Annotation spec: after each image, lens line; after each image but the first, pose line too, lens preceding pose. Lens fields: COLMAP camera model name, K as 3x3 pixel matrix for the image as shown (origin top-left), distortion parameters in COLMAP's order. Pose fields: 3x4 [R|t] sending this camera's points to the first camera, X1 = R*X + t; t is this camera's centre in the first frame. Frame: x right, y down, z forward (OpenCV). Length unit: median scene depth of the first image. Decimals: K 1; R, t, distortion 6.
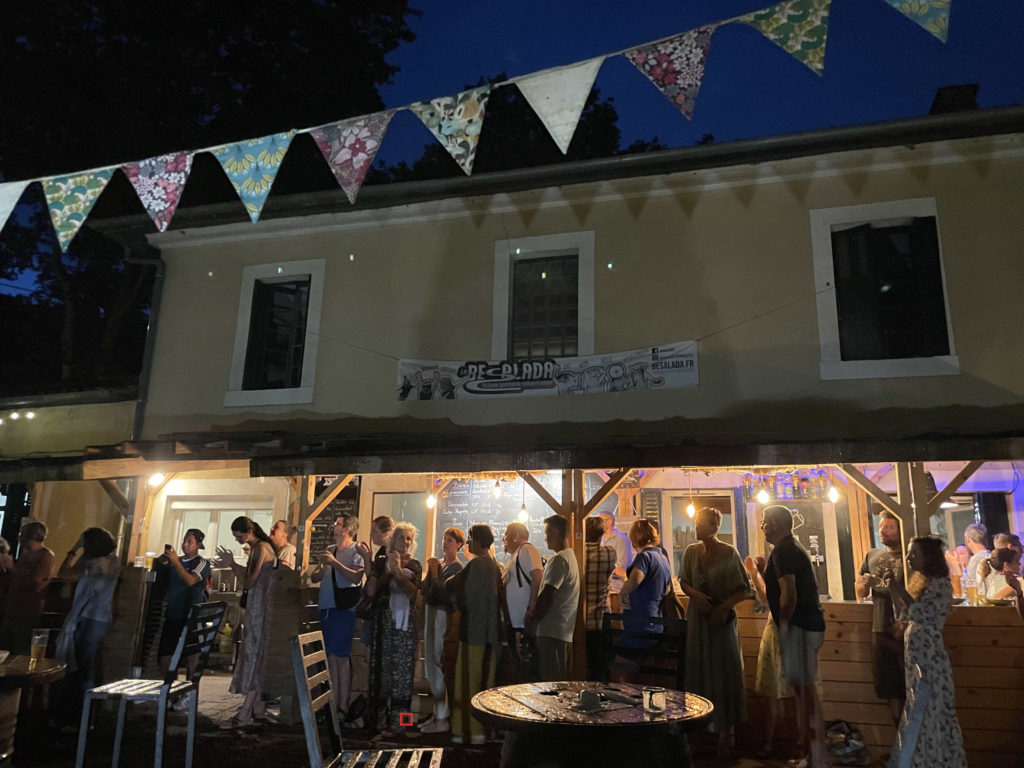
lens RADIAL K [[761.2, 0, 512.5], [0, 761.2, 381.4], [0, 0, 1]] dist [-0.002939, -0.002181]
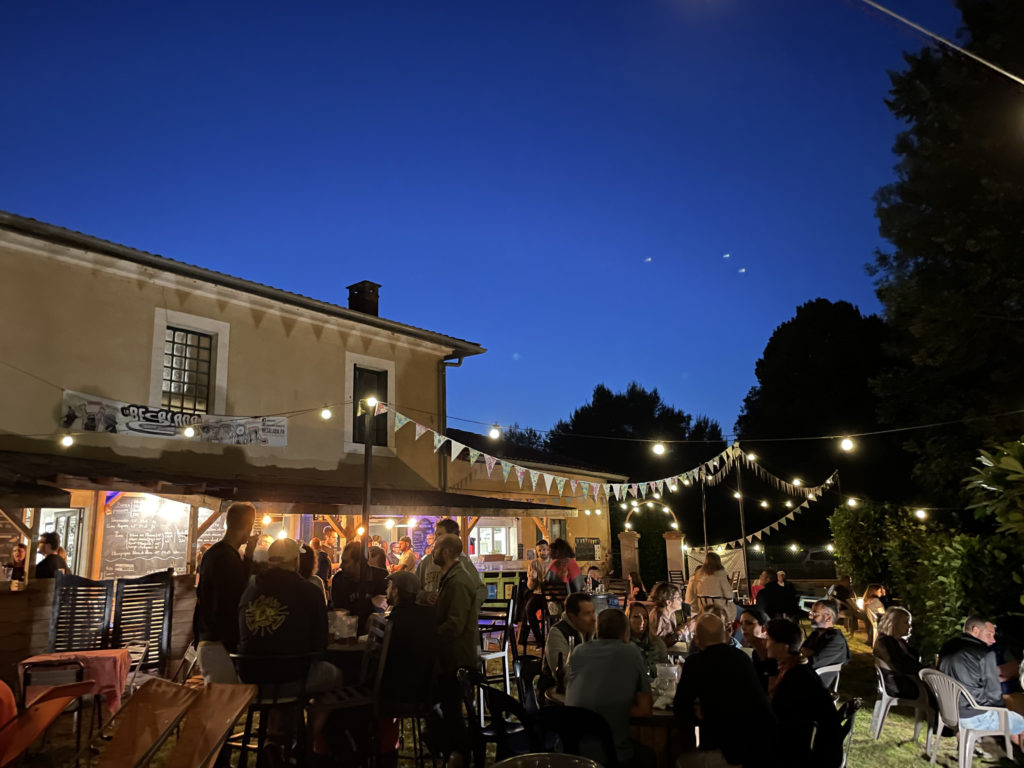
lens RADIAL K [[761.2, 0, 512.1], [0, 761.2, 385.0], [0, 0, 1]] dist [-0.002939, -0.002181]
pose [[0.388104, 0.149885, 0.909346, -0.959717], [-0.198945, 0.977049, -0.076135, -0.086413], [-0.899887, -0.151362, 0.409016, -0.057285]]
